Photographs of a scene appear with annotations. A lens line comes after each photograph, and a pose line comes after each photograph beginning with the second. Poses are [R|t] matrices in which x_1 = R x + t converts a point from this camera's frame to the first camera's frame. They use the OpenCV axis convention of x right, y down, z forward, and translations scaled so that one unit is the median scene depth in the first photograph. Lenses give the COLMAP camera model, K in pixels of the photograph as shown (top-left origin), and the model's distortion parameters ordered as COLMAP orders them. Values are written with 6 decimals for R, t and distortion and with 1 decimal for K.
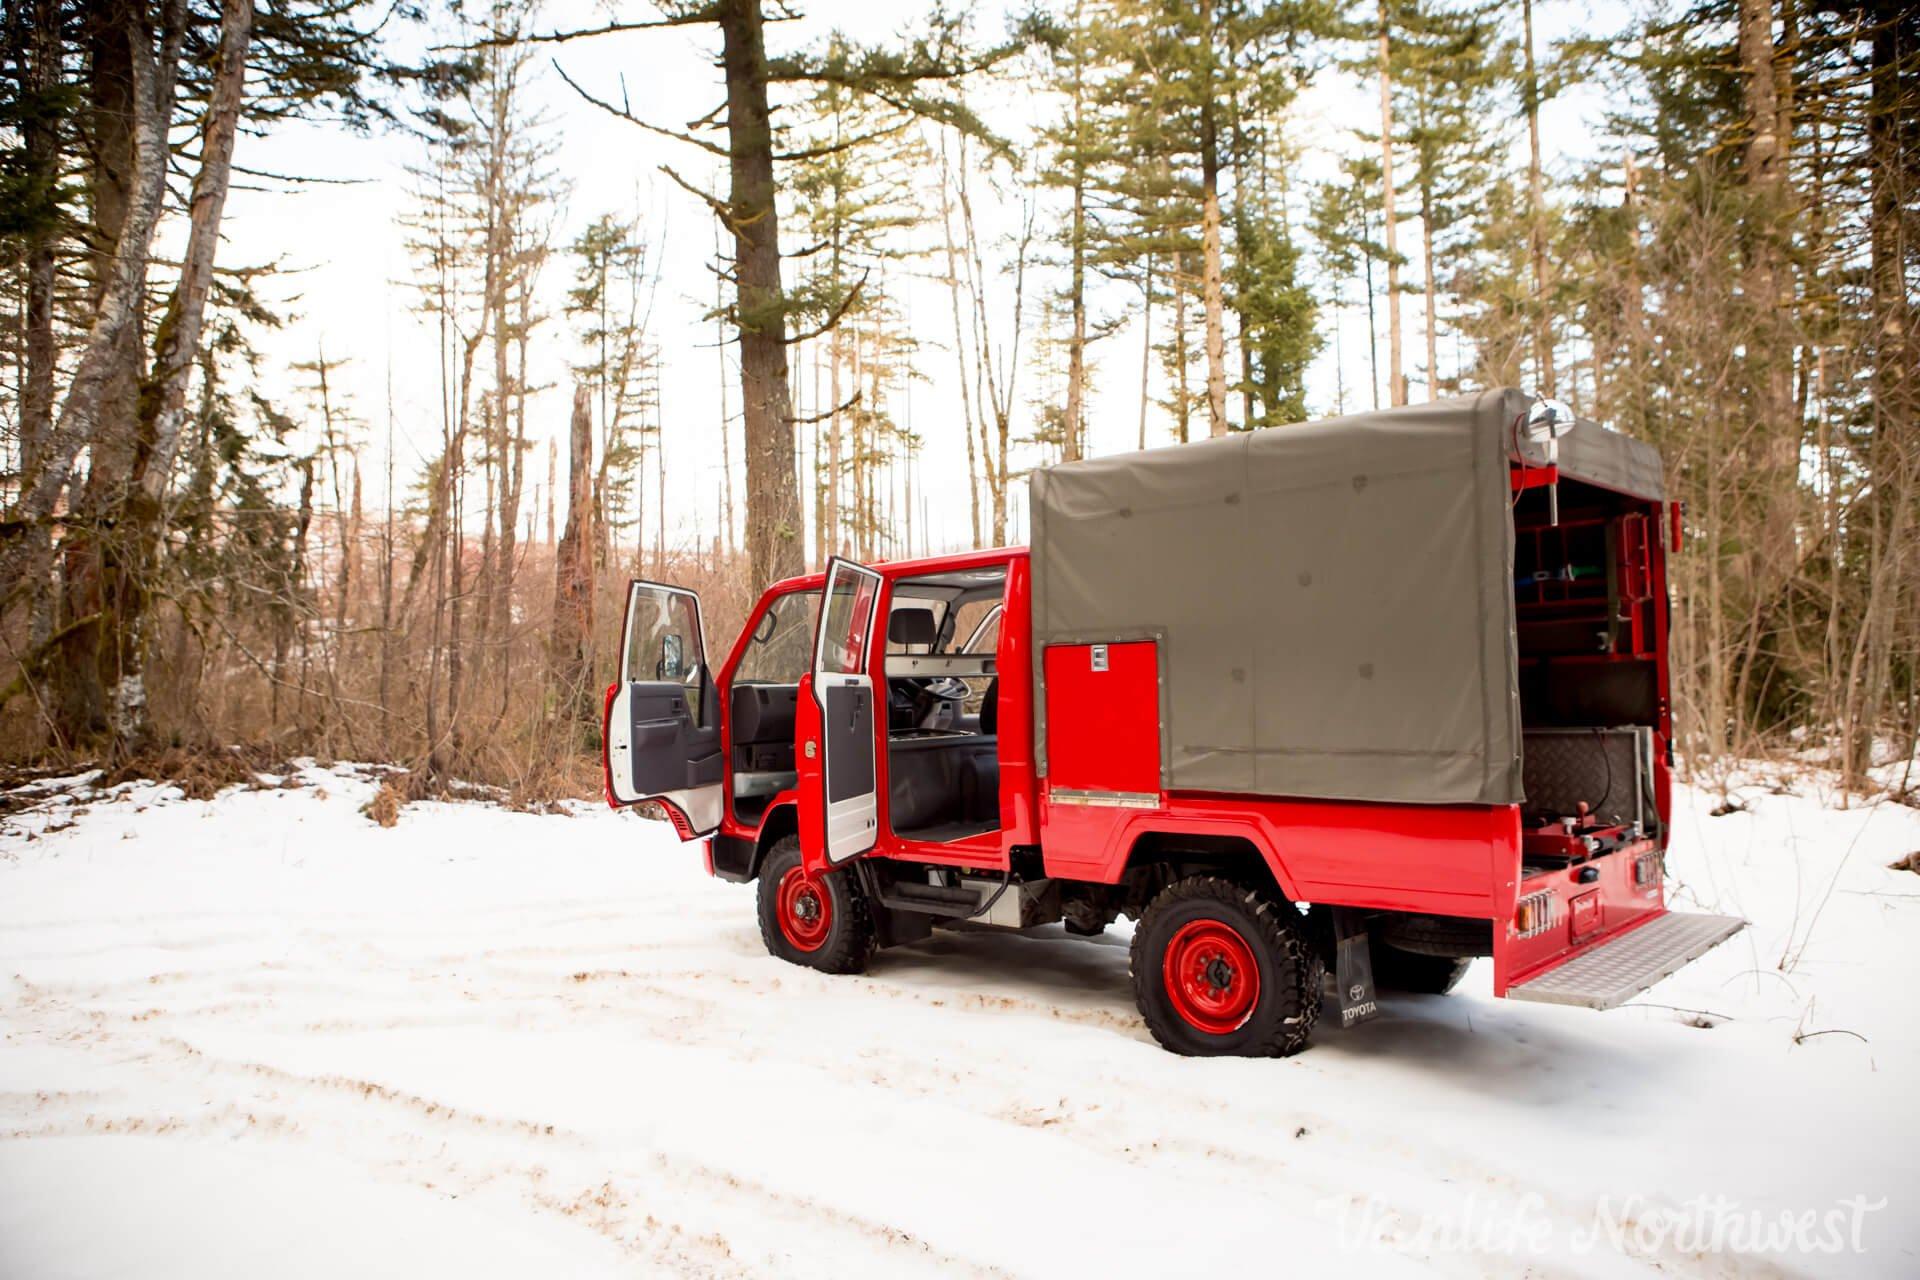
lens RADIAL K [[1335.4, 0, 971.7], [0, 1335.4, 683.2], [0, 0, 1]] dist [-0.080248, 0.012095]
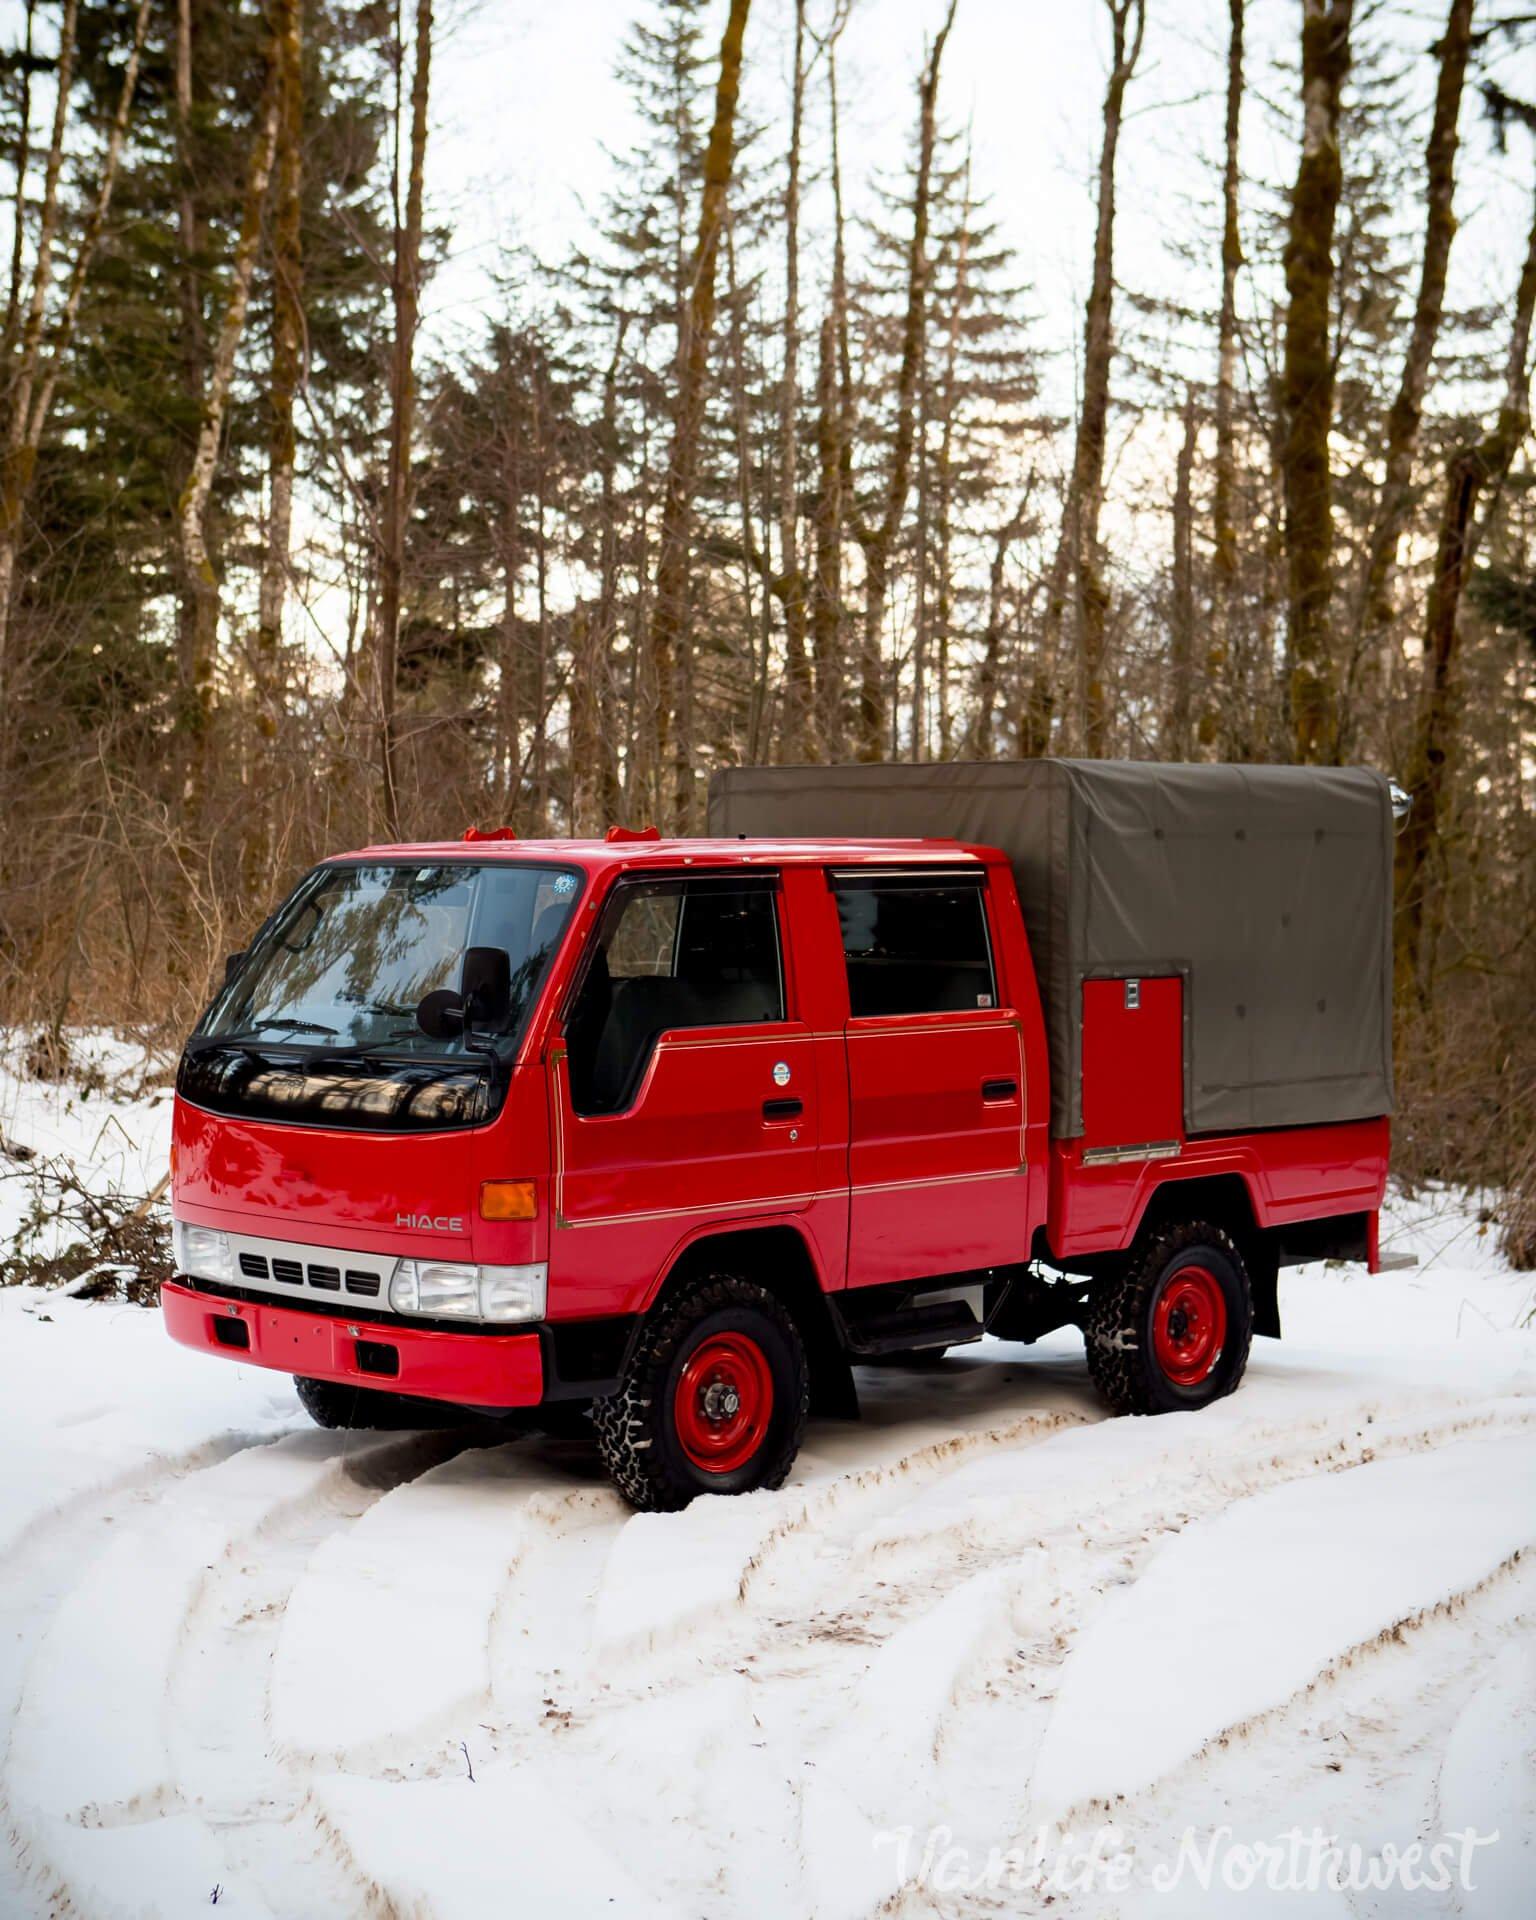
lens RADIAL K [[3182.0, 0, 776.4], [0, 3182.0, 896.9], [0, 0, 1]] dist [0.018130, 0.000000]
pose [[-0.000703, 0.011789, 0.999930, -4.060332], [0.001071, 0.999930, -0.011788, -0.118314], [-0.999999, 0.001062, -0.000716, 2.489530]]
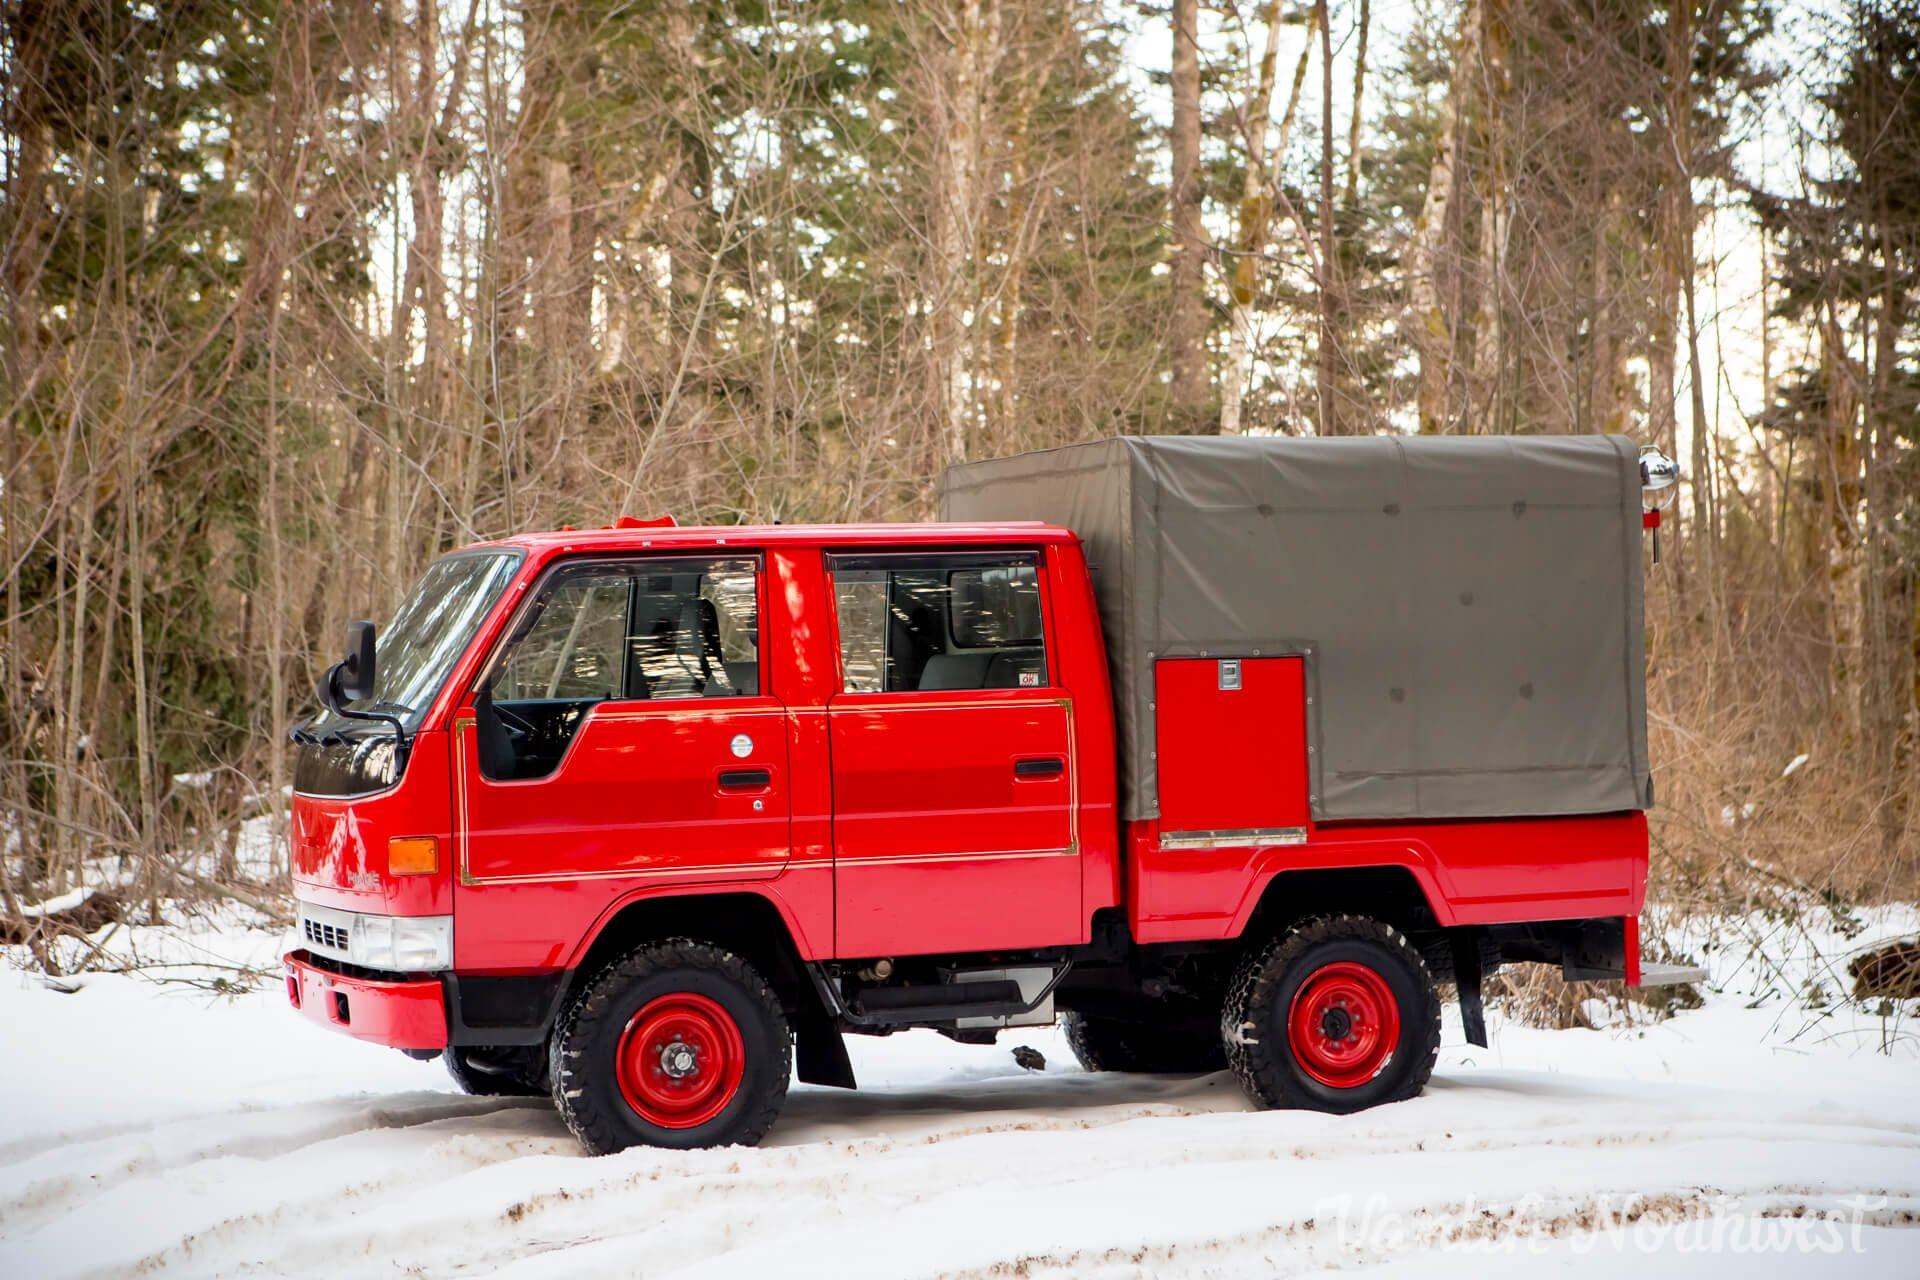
lens RADIAL K [[3659.4, 0, 967.6], [0, 3659.4, 639.9], [0, 0, 1]] dist [0.224249, 0.000000]
pose [[0.402898, 0.026149, 0.914871, -4.299108], [0.013262, 0.999320, -0.034403, 0.075935], [-0.915149, 0.025994, 0.402278, 0.406988]]
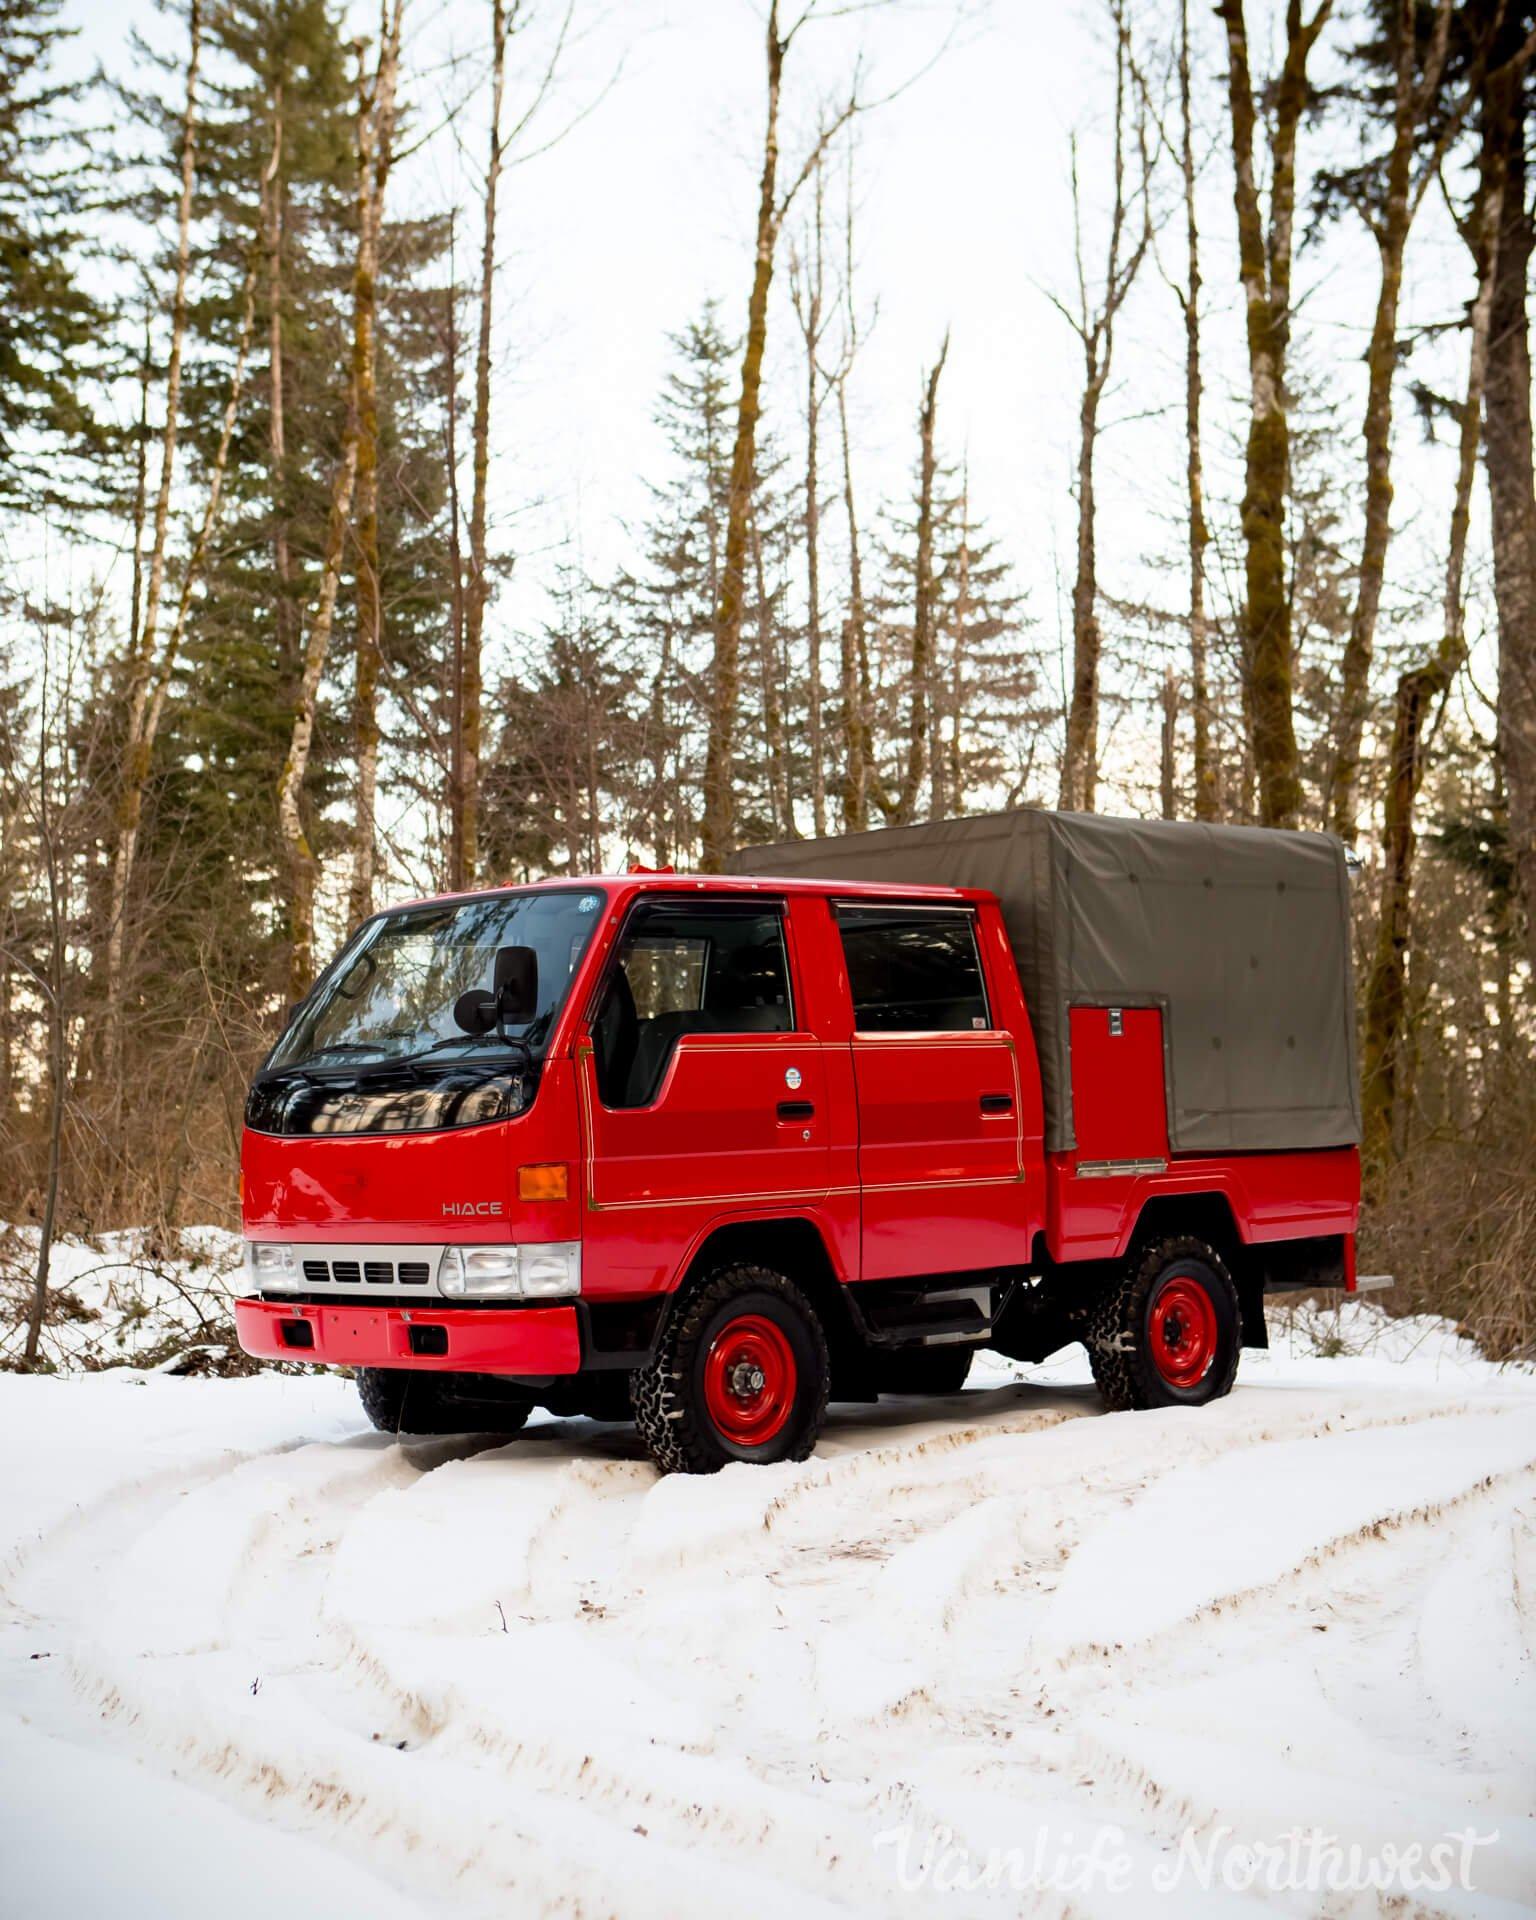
lens RADIAL K [[2830.5, 0, 774.9], [0, 2830.5, 946.1], [0, 0, 1]] dist [-0.017712, 0.000000]
pose [[0.017878, 0.090781, 0.995710, -3.949989], [0.036102, 0.995162, -0.091379, 0.211511], [-0.999188, 0.037581, 0.014514, 2.444954]]
